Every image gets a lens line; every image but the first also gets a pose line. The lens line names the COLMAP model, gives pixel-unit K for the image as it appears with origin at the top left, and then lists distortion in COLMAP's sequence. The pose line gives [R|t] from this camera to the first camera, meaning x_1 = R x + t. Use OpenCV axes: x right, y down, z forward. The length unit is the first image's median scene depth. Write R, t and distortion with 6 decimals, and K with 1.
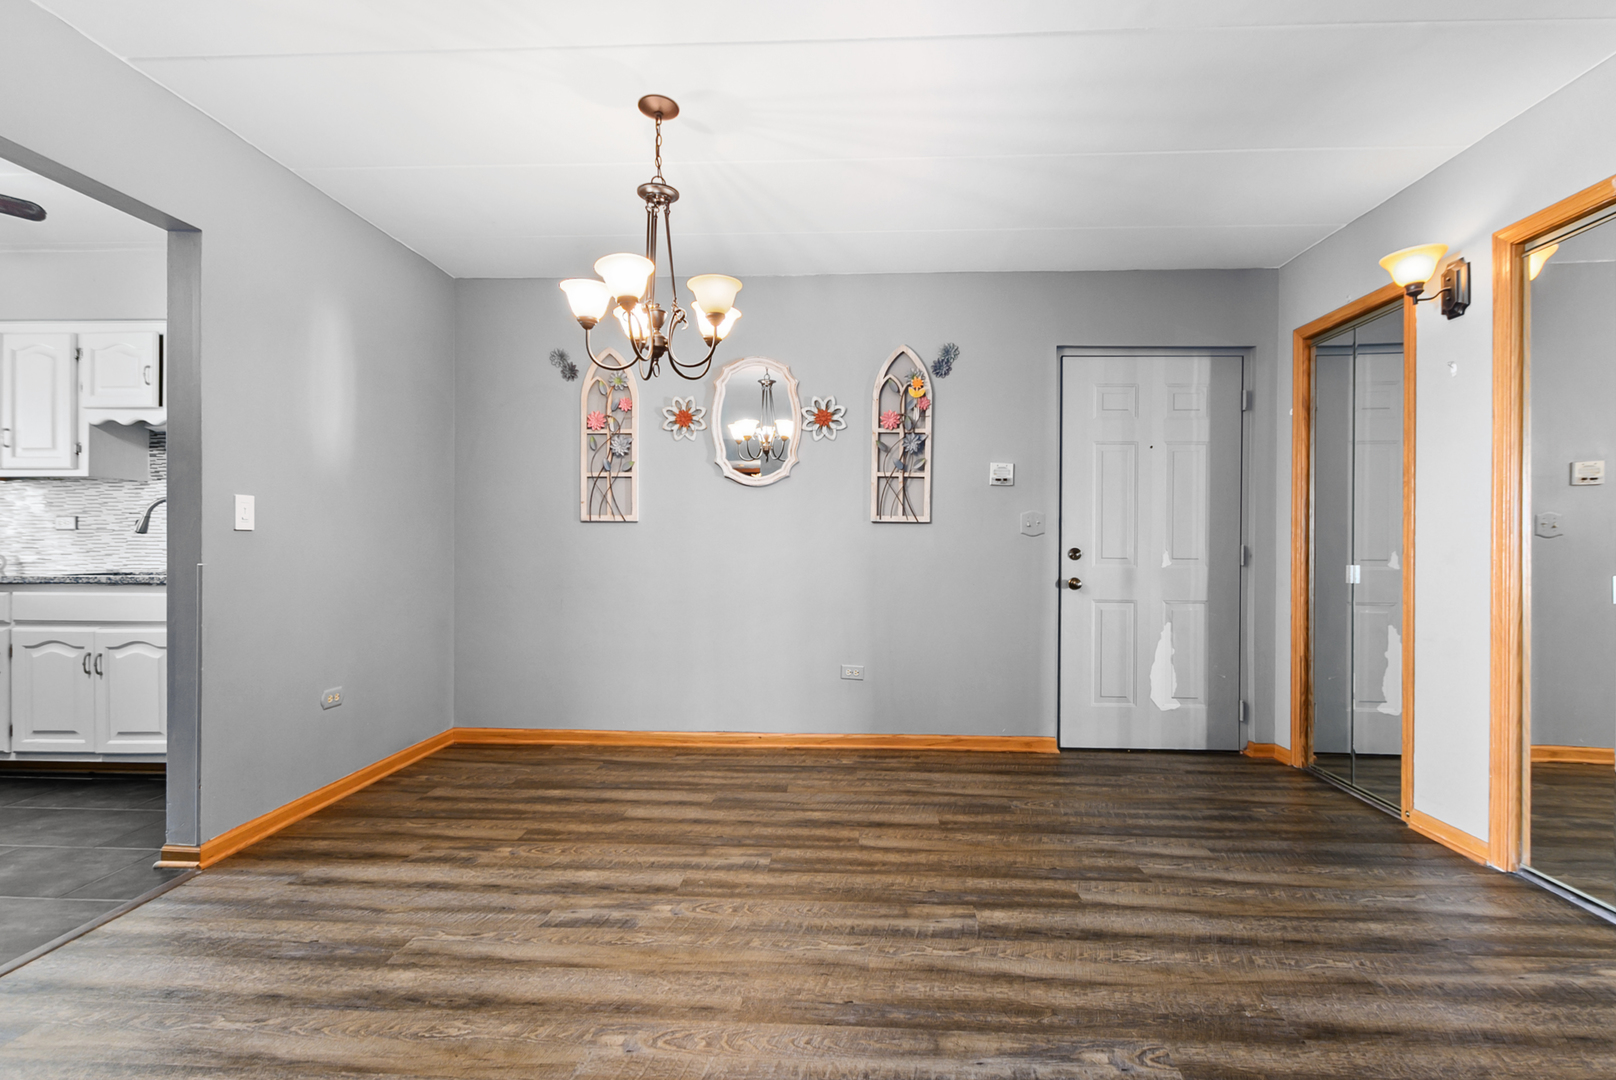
lens RADIAL K [[704.0, 0, 822.2], [0, 704.0, 545.7], [0, 0, 1]] dist [0.000455, -0.000508]
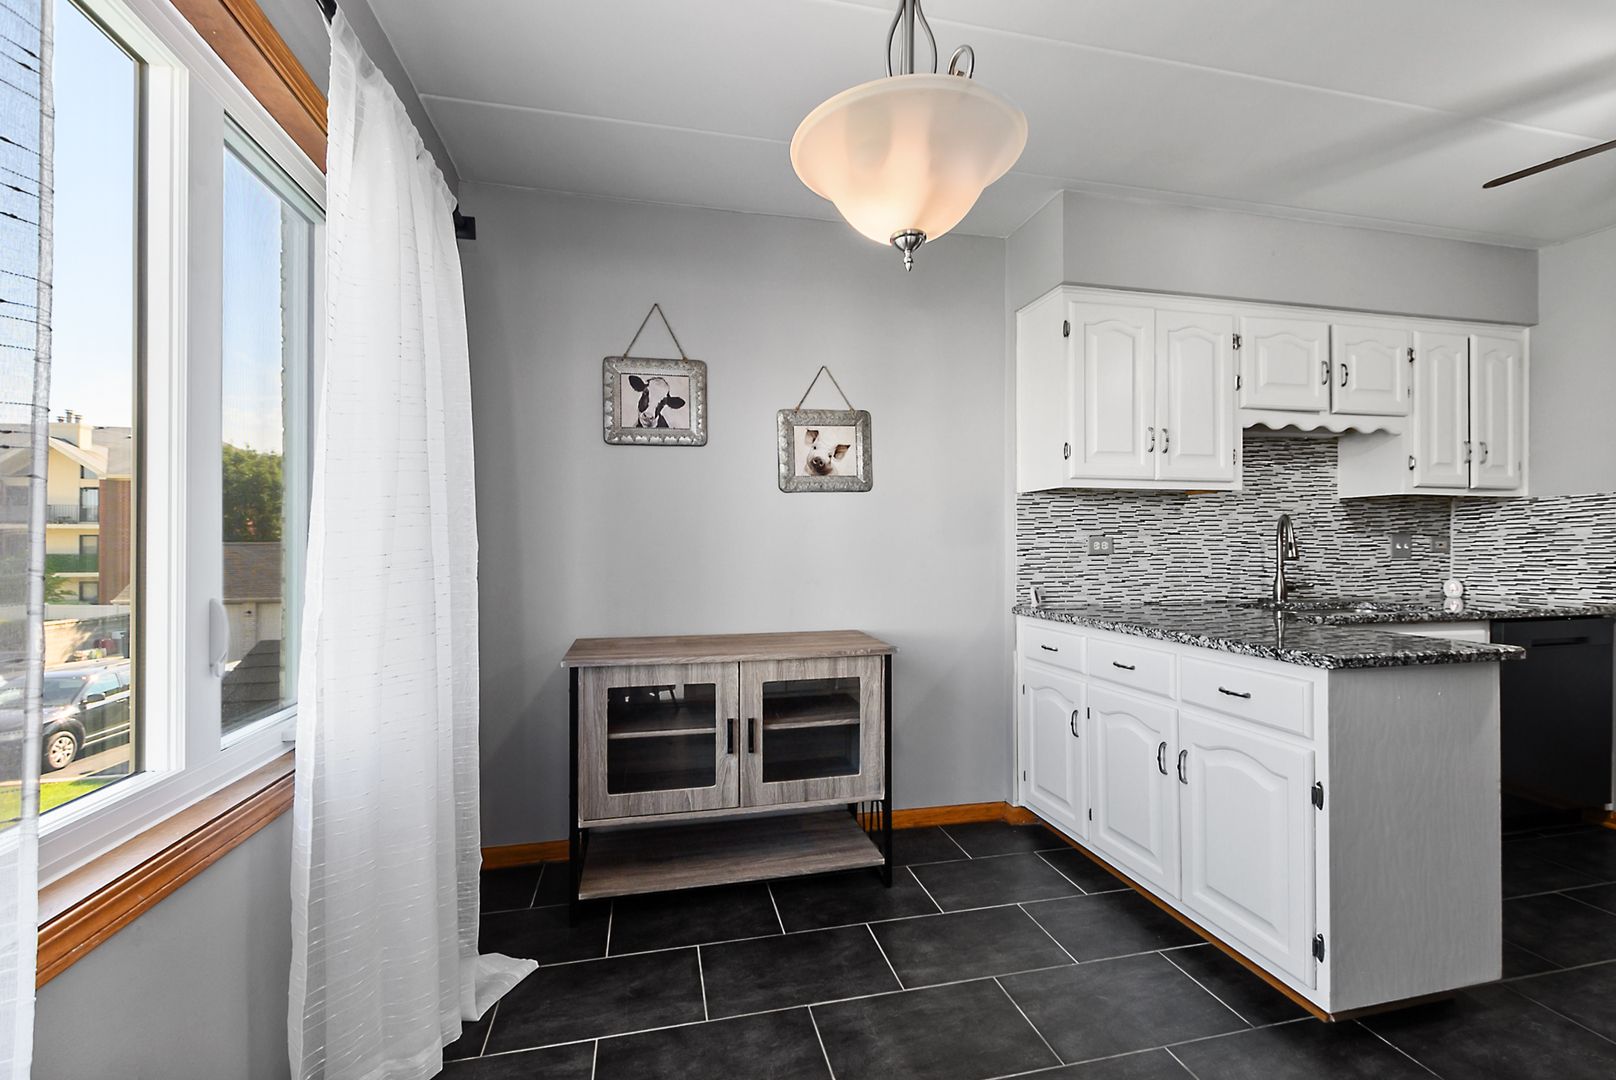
lens RADIAL K [[713.4, 0, 820.8], [0, 713.4, 545.6], [0, 0, 1]] dist [0.002785, -0.001019]
pose [[0.963059, -0.004384, 0.269255, -1.679485], [0.005583, 0.999978, -0.003690, -0.032833], [-0.269233, 0.005057, 0.963062, 0.318187]]
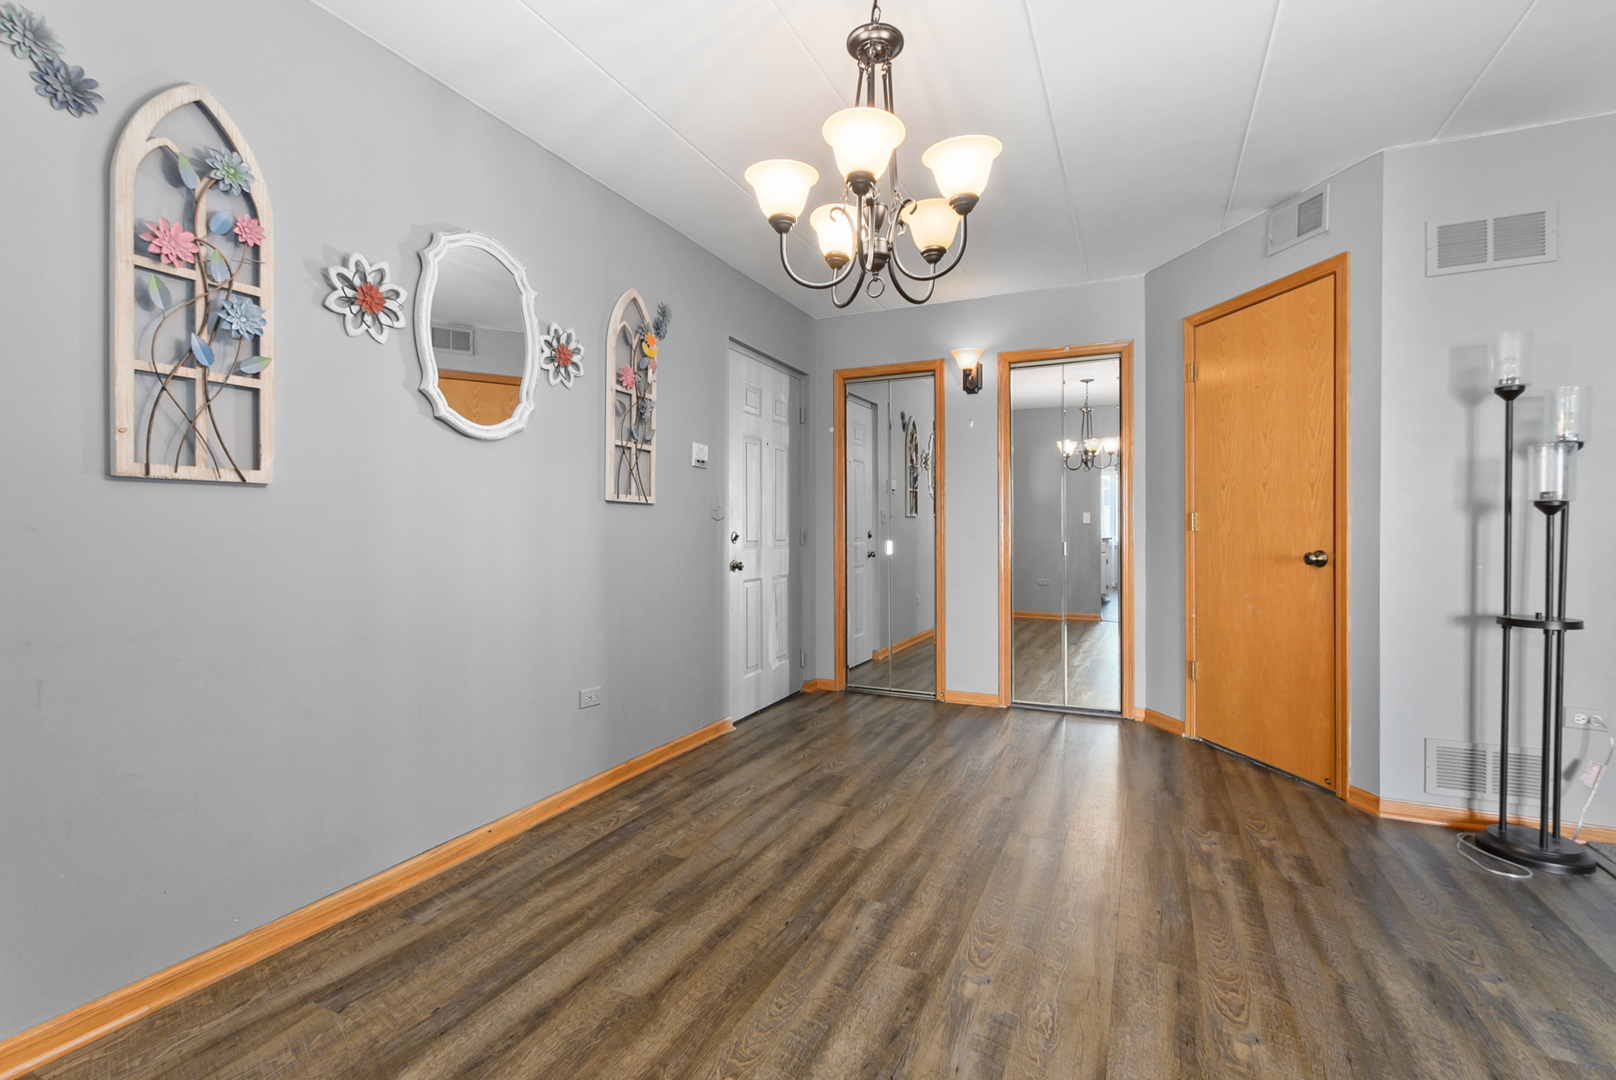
lens RADIAL K [[711.5, 0, 813.9], [0, 711.5, 533.1], [0, 0, 1]] dist [0.002664, -0.000318]
pose [[0.382875, -0.009814, 0.923748, -0.584529], [0.007971, 0.999941, 0.007320, -0.002453], [-0.923766, 0.004560, 0.382930, 0.486394]]
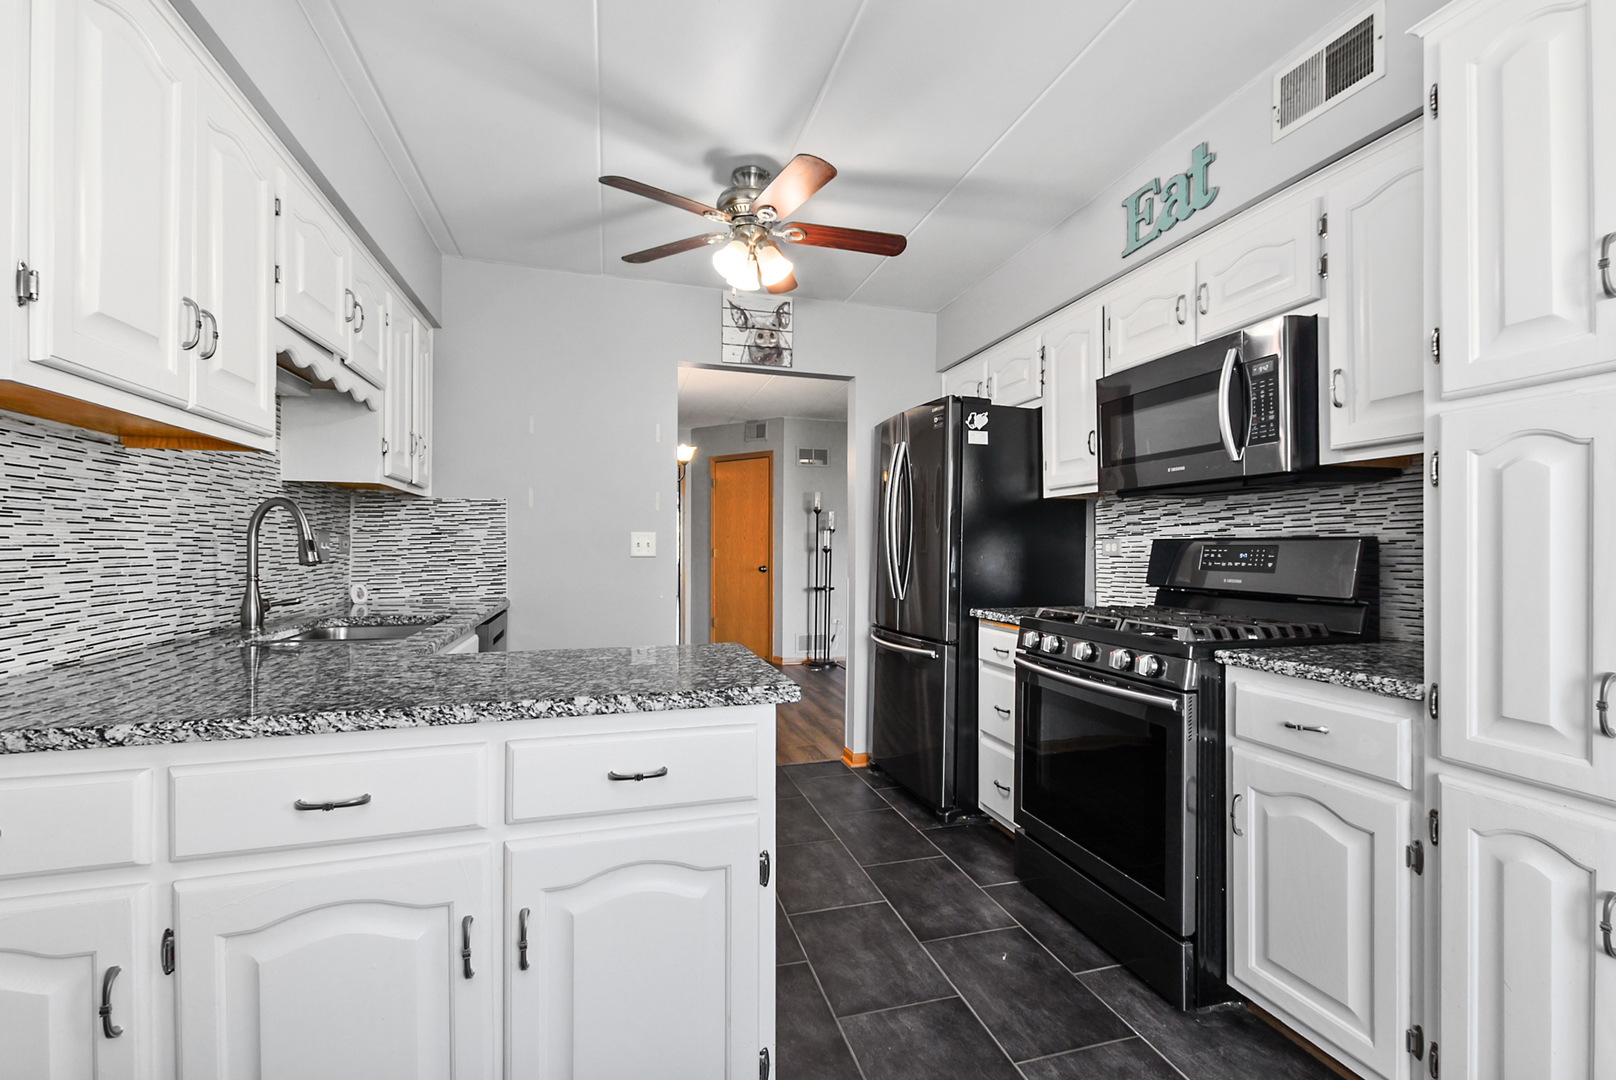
lens RADIAL K [[713.4, 0, 820.8], [0, 713.4, 545.6], [0, 0, 1]] dist [0.002785, -0.001019]
pose [[-0.323186, -0.001340, 0.946335, -1.590227], [0.000459, 0.999999, 0.001573, -0.032699], [-0.946336, 0.000943, -0.323184, 0.768834]]
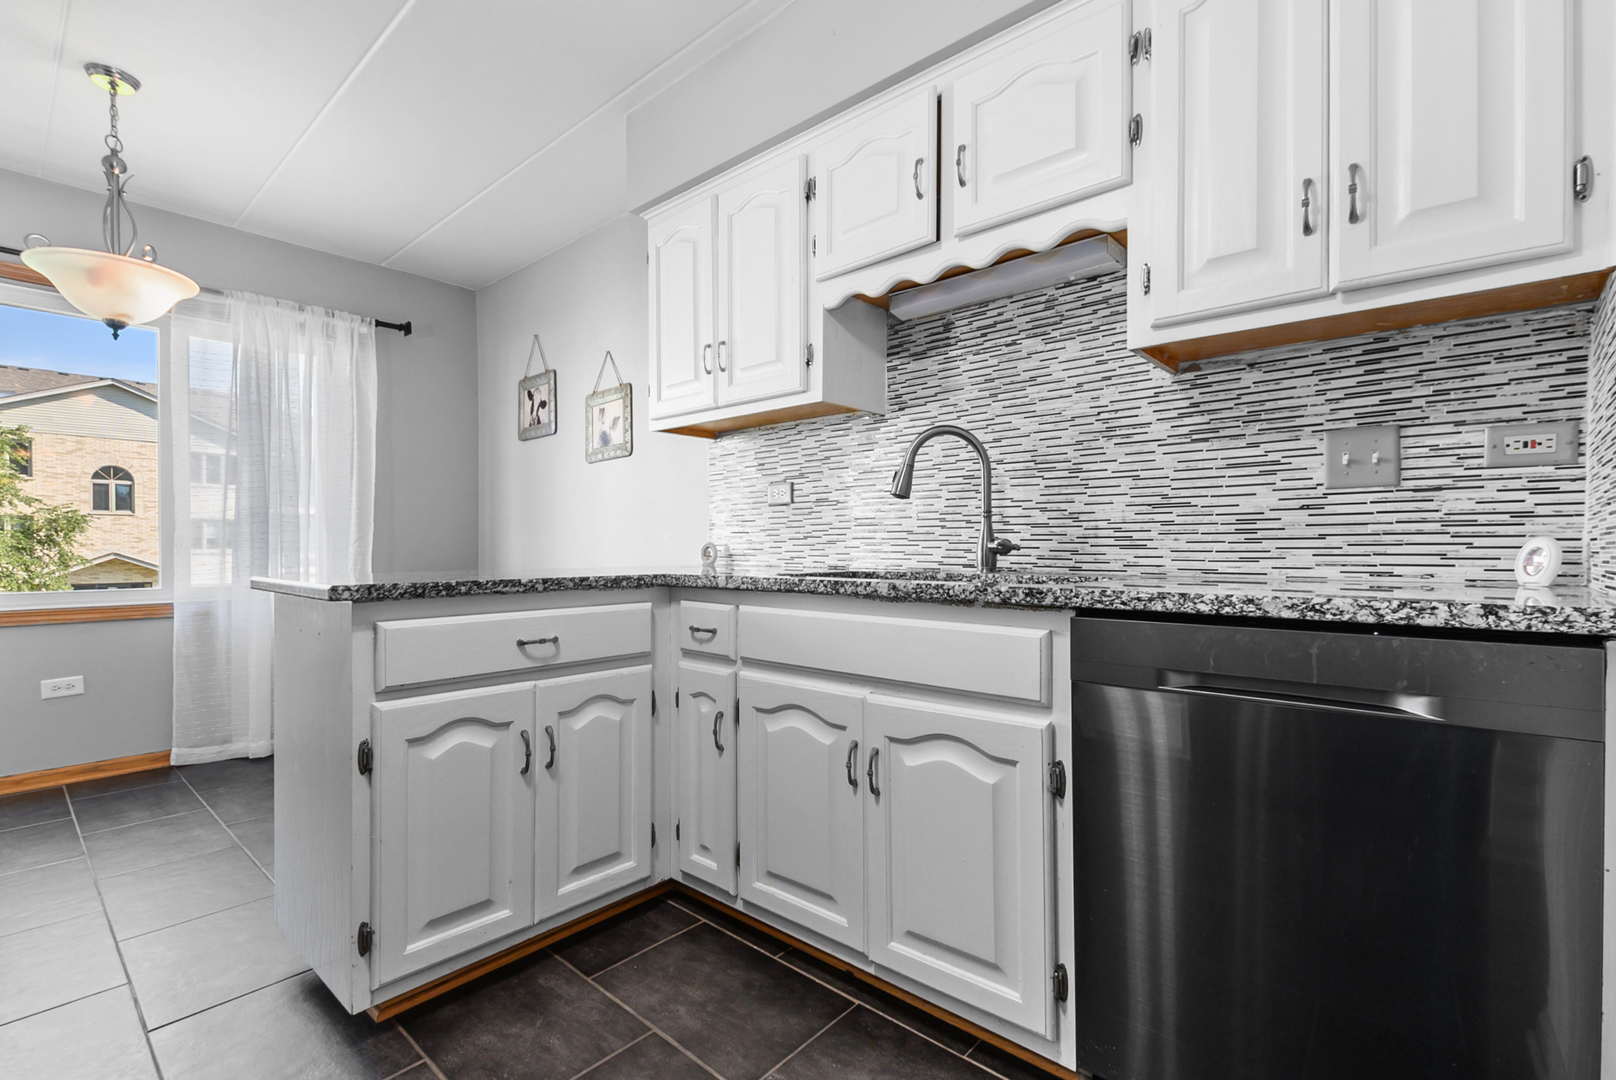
lens RADIAL K [[725.6, 0, 827.2], [0, 725.6, 549.0], [0, 0, 1]] dist [0.001888, 0.000263]
pose [[0.782059, 0.000168, -0.623204, -0.651325], [0.001015, 0.999998, 0.001543, 0.018674], [0.623204, -0.001839, 0.782057, 0.525487]]
